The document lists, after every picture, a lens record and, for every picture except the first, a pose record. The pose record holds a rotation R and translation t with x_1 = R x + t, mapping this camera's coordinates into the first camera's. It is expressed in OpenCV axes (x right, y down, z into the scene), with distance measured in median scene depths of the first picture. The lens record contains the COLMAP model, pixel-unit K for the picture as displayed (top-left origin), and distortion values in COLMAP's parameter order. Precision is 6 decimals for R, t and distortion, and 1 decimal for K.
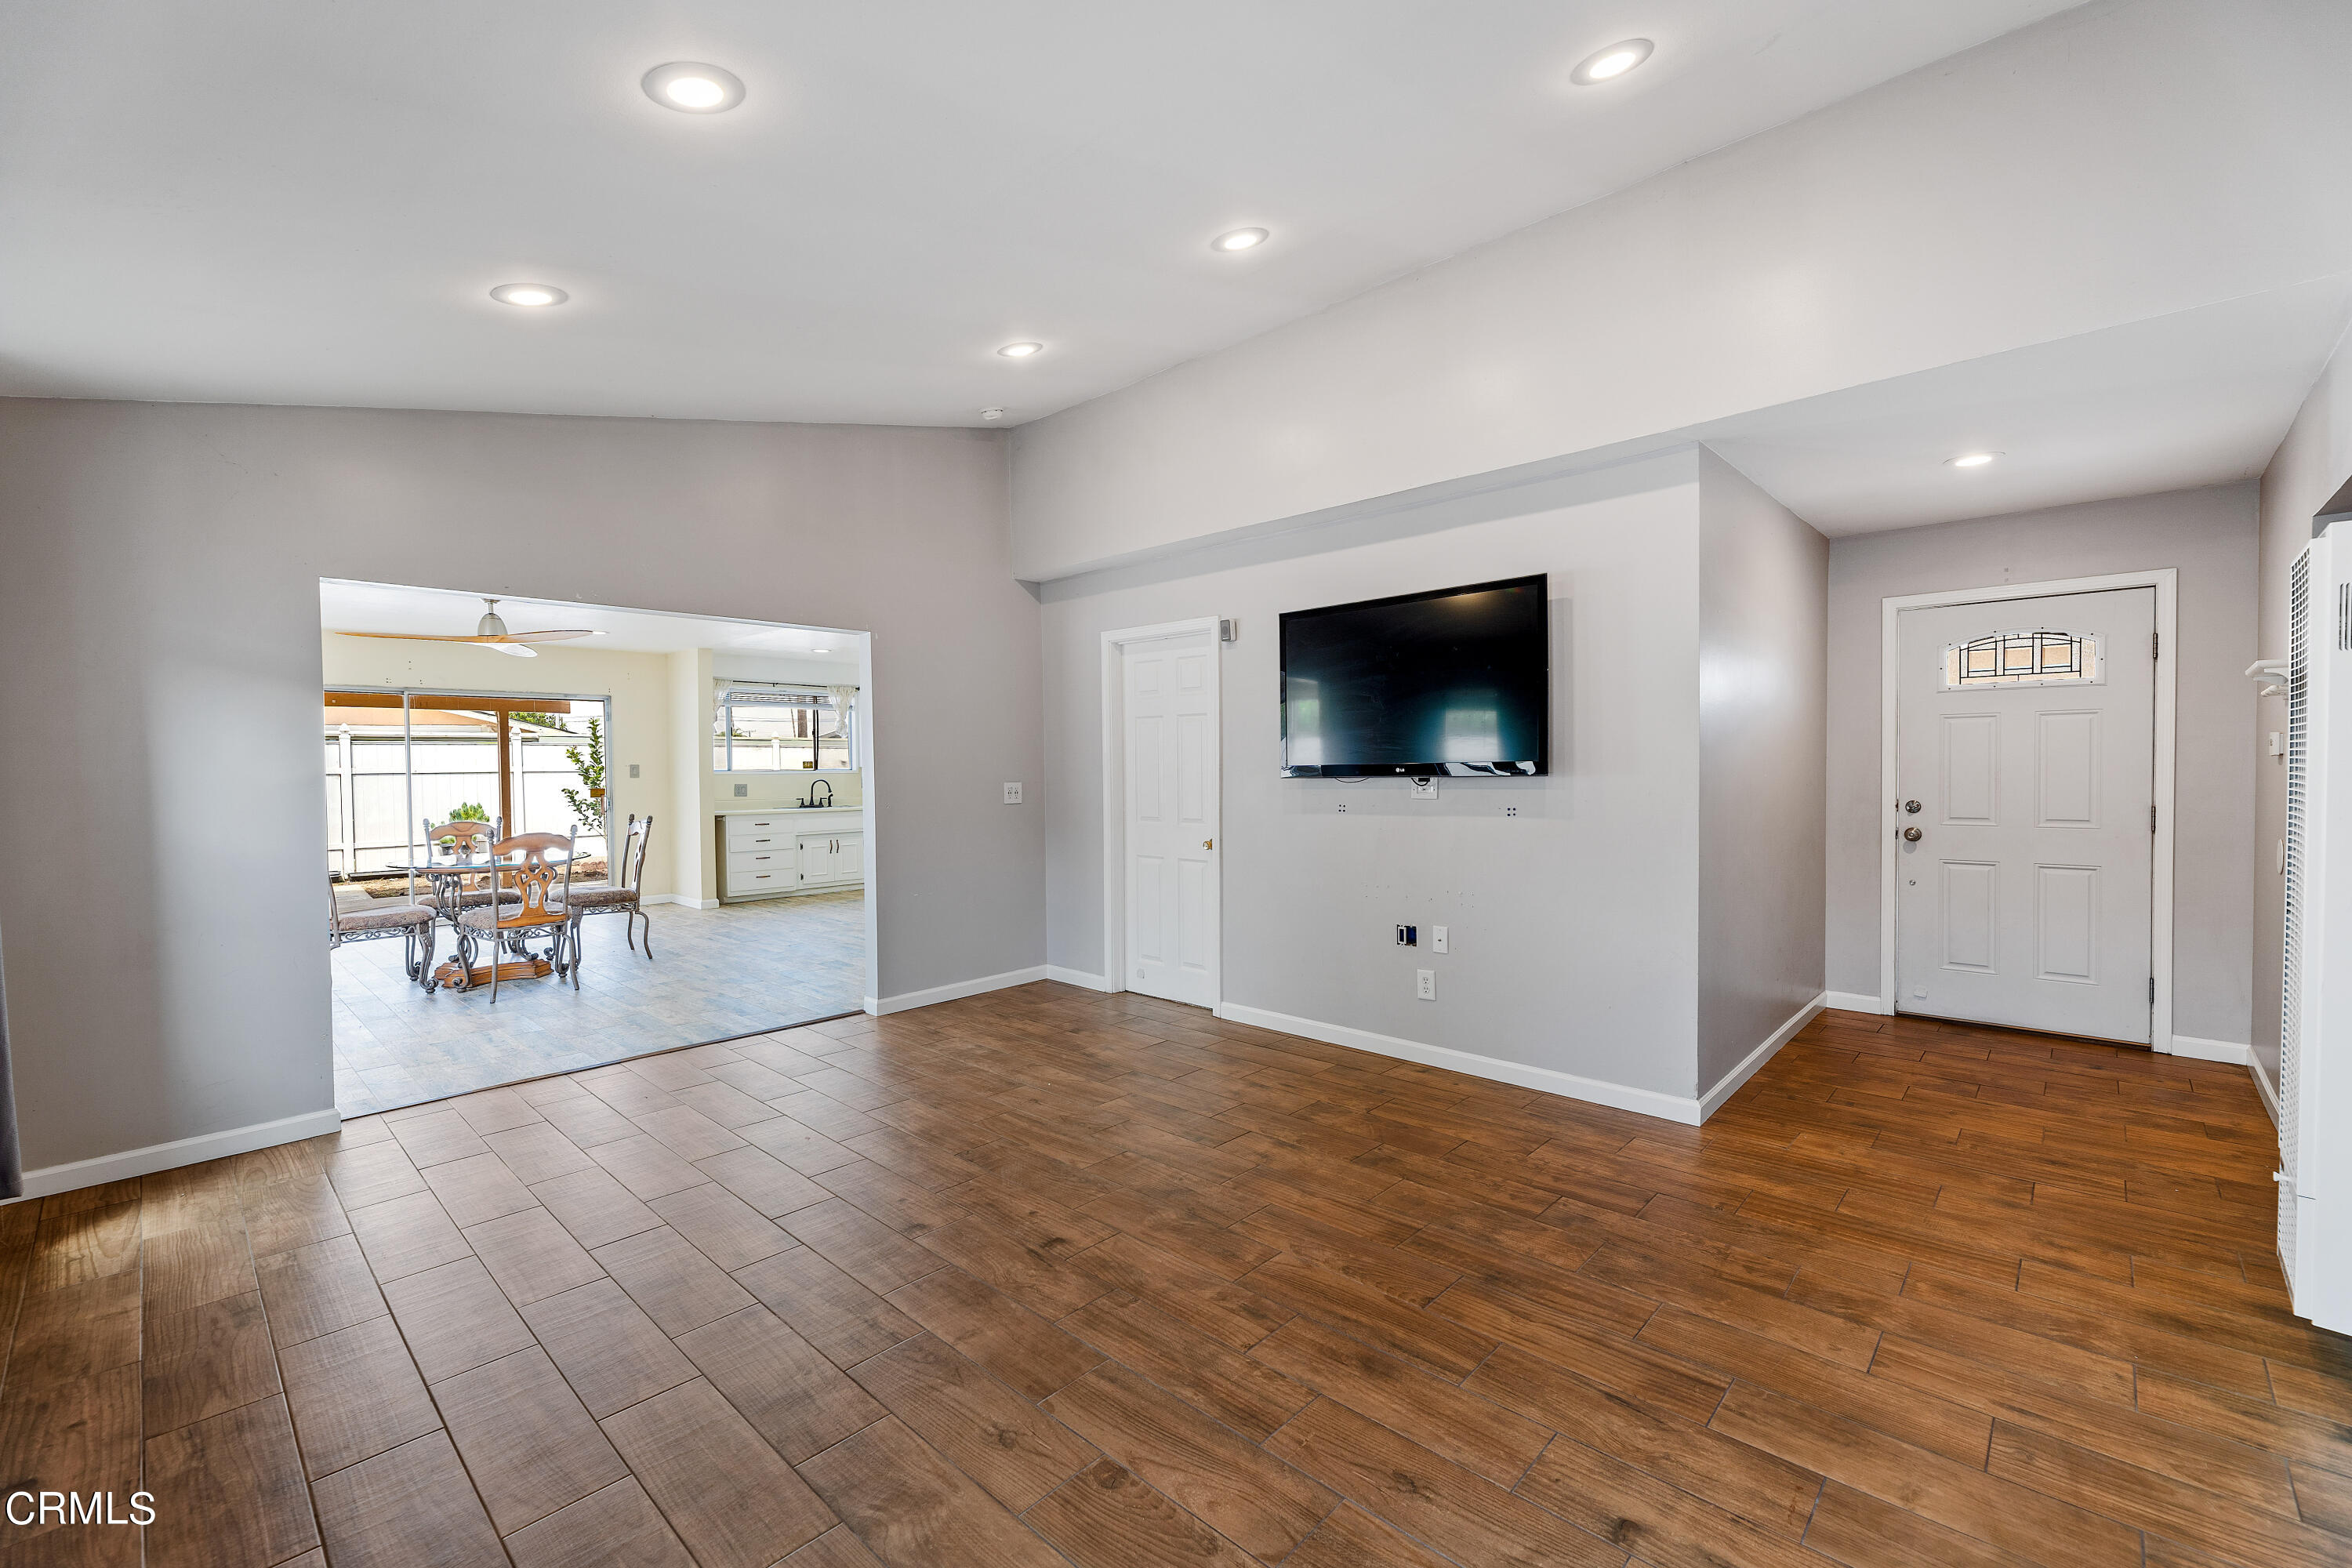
lens RADIAL K [[983.5, 0, 1181.6], [0, 983.5, 787.2], [0, 0, 1]] dist [0.000819, -0.003450]
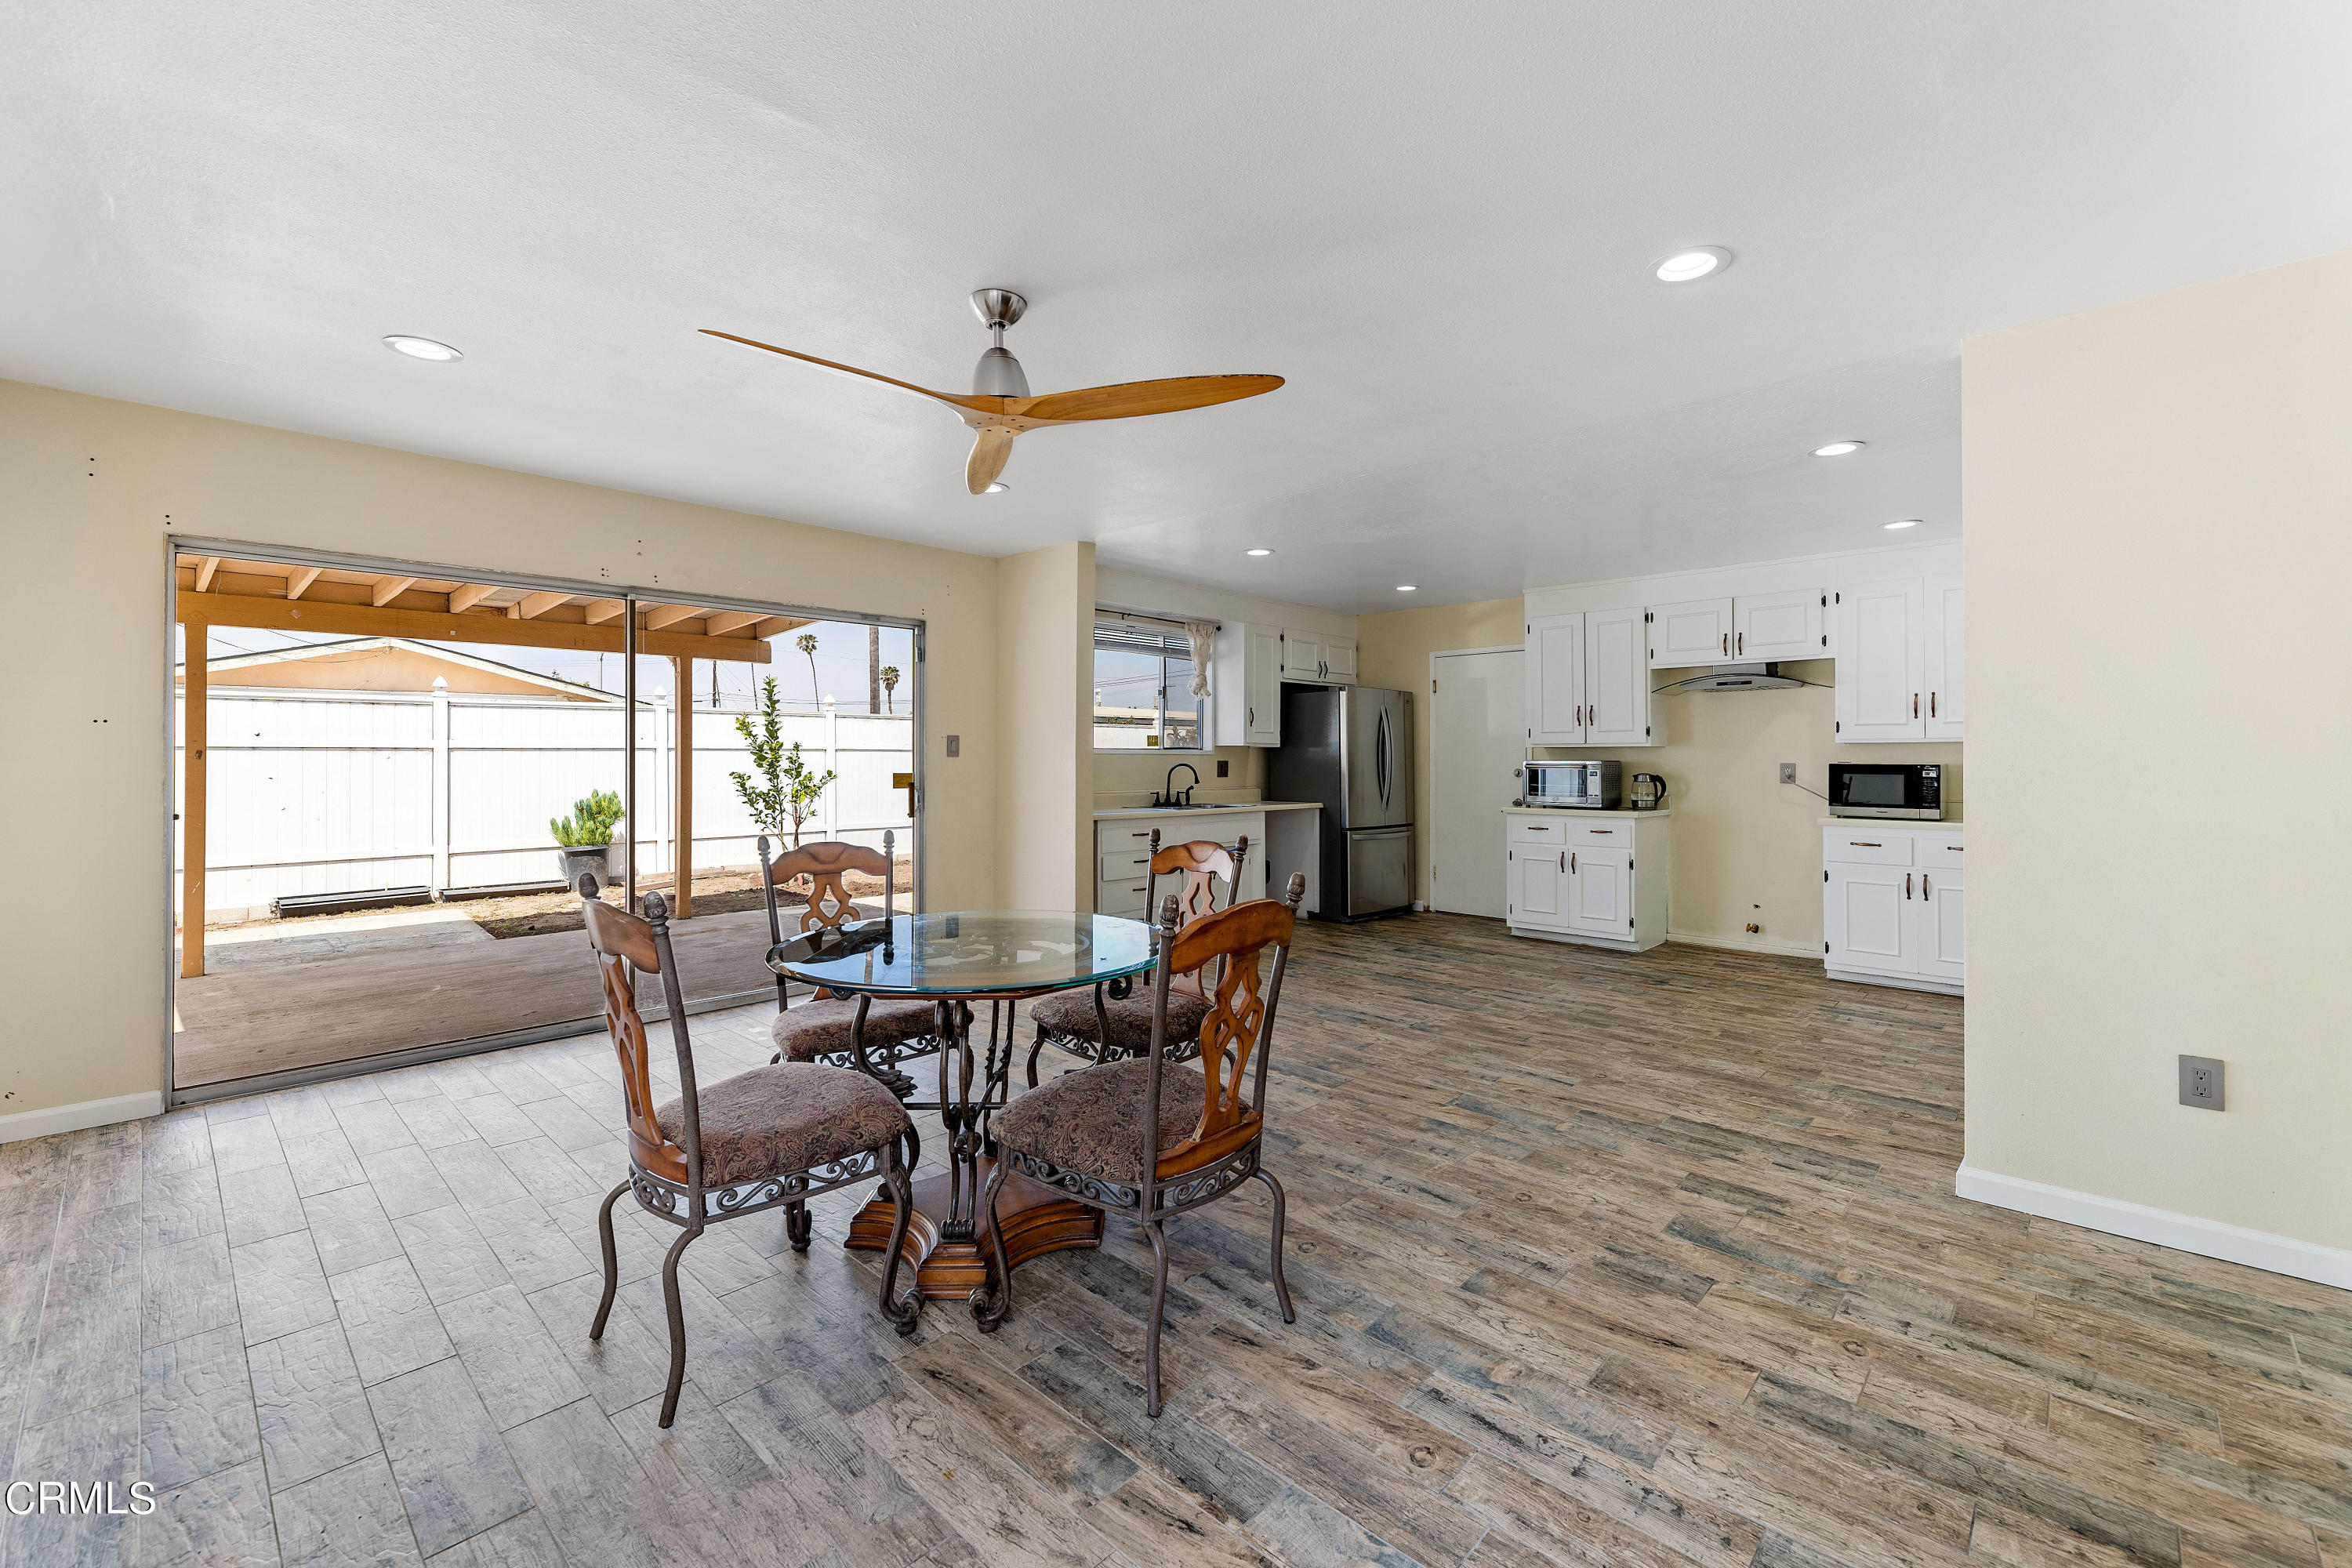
lens RADIAL K [[997.7, 0, 1180.6], [0, 997.7, 751.7], [0, 0, 1]] dist [-0.001265, -0.000018]
pose [[0.999730, 0.011061, -0.020431, -0.356207], [-0.011564, 0.999629, -0.024651, 0.000730], [0.020151, 0.024881, 0.999487, 0.339573]]
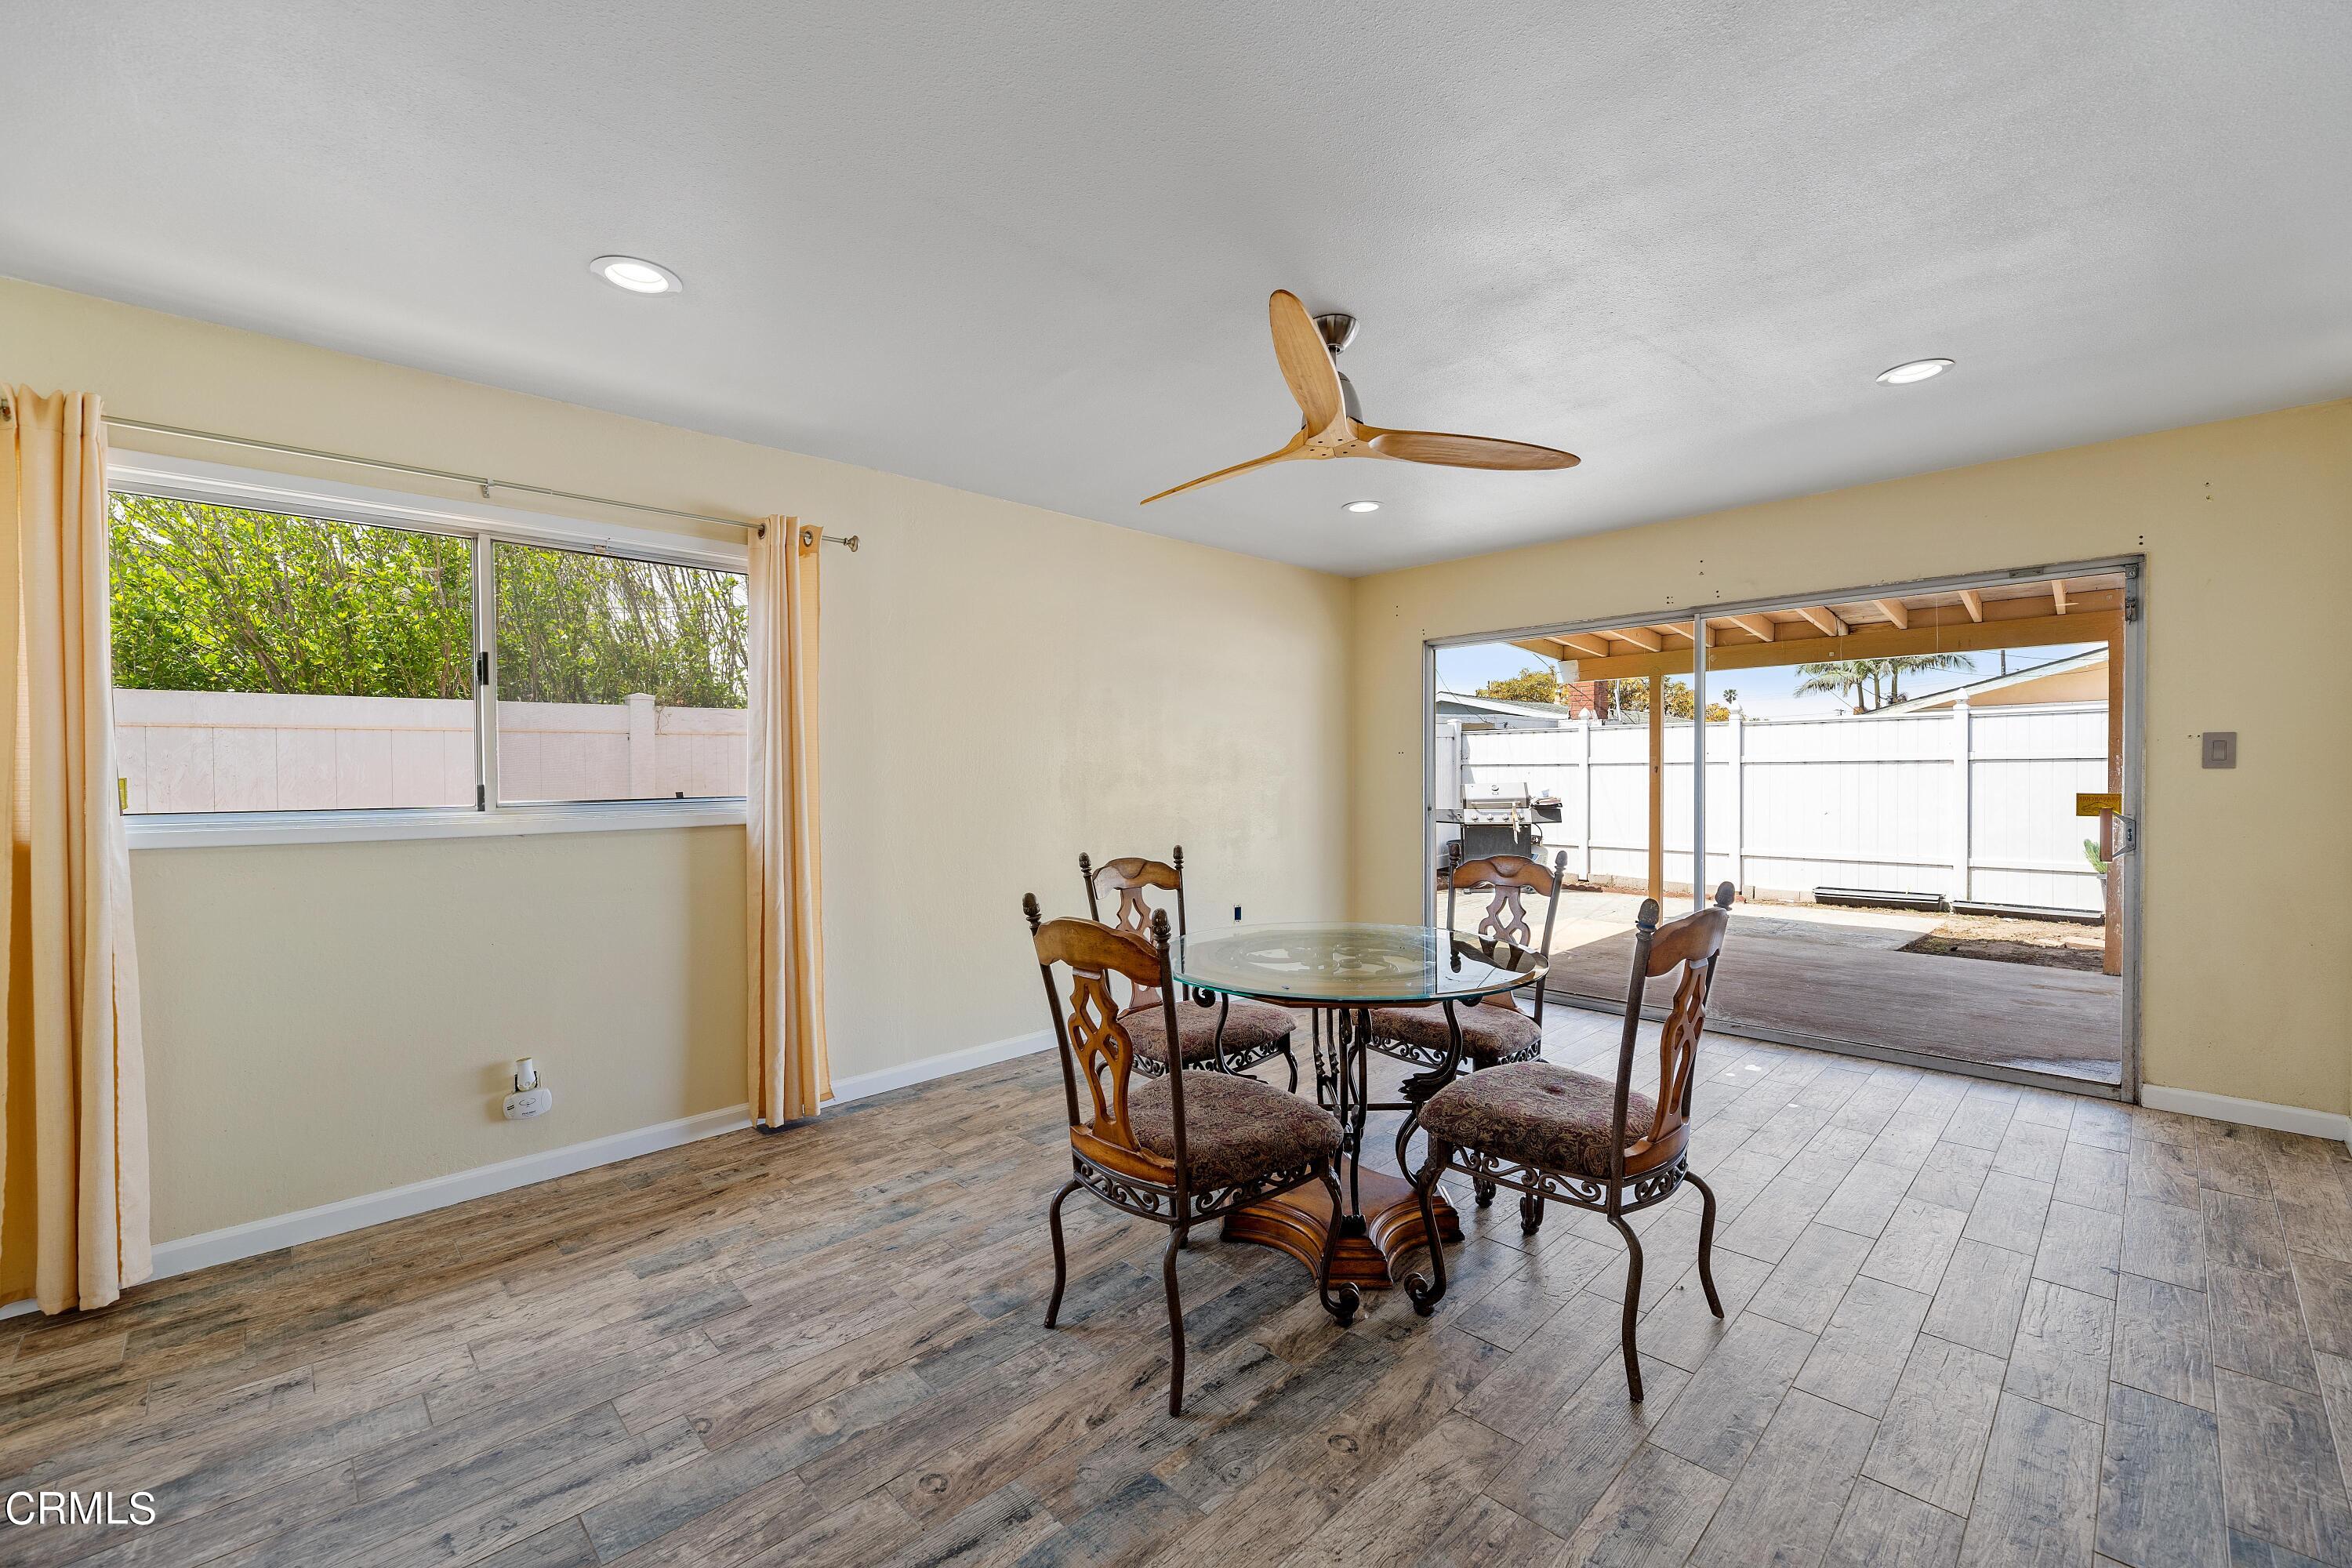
lens RADIAL K [[932.1, 0, 1168.5], [0, 932.1, 775.8], [0, 0, 1]] dist [-0.000652, -0.000252]
pose [[-0.066338, 0.018153, -0.997632, -0.153529], [-0.015418, 0.999696, 0.019216, -0.007604], [0.997678, 0.016657, -0.066038, 0.574230]]
